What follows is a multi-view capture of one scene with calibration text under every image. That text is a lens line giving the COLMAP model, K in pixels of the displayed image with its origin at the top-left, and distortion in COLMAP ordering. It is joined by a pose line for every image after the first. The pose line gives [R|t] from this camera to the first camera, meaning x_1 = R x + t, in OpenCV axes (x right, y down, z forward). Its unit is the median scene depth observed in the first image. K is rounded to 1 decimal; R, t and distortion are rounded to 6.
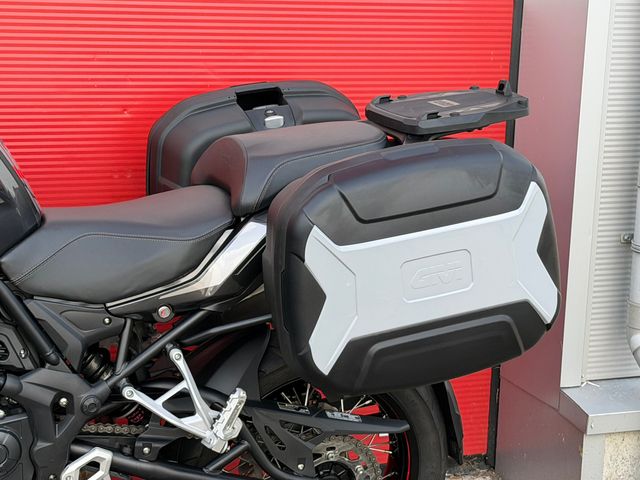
lens RADIAL K [[1407.7, 0, 320.0], [0, 1407.7, 255.8], [0, 0, 1]] dist [0.145252, 0.282106]
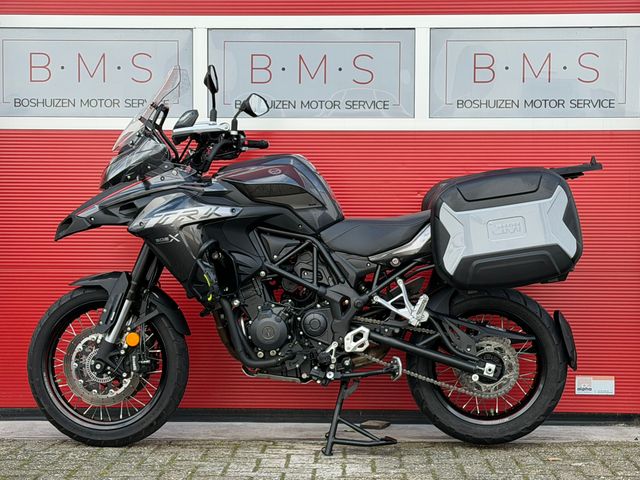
lens RADIAL K [[1407.7, 0, 320.0], [0, 1407.7, 255.8], [0, 0, 1]] dist [0.145252, 0.282106]
pose [[0.918629, -0.018972, -0.394665, 0.606749], [-0.061599, 0.979757, -0.190477, 0.435177], [0.390290, 0.199288, 0.898865, -0.903031]]
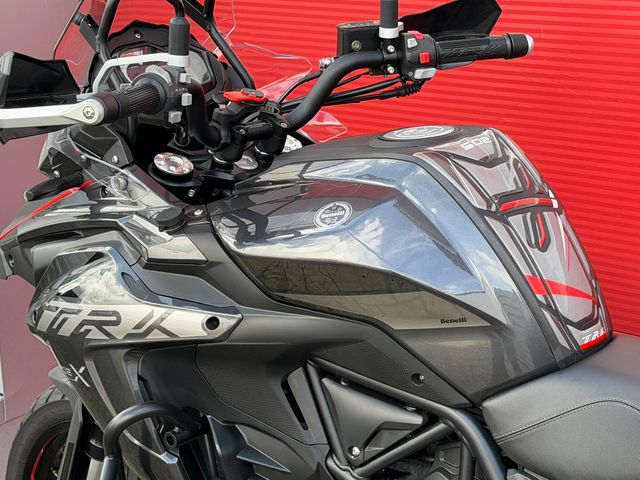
lens RADIAL K [[1407.7, 0, 320.0], [0, 1407.7, 255.8], [0, 0, 1]] dist [0.145252, 0.282106]
pose [[0.487821, 0.198025, -0.850186, 0.303534], [-0.145809, 0.978732, 0.144304, -0.152436], [0.860680, 0.053571, 0.506320, 0.558954]]
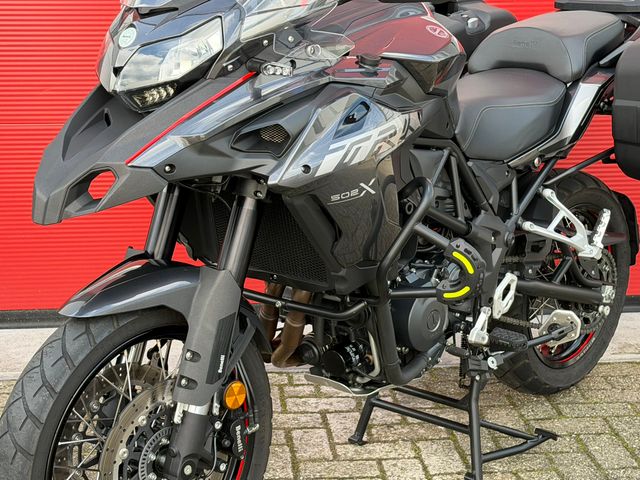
lens RADIAL K [[1262.8, 0, 319.5], [0, 1262.8, 255.0], [0, 0, 1]] dist [0.137459, 0.062977]
pose [[0.890304, -0.159926, 0.426359, -0.807164], [0.147733, 0.987097, 0.061766, 0.023034], [-0.430736, 0.007996, 0.902443, 0.036726]]
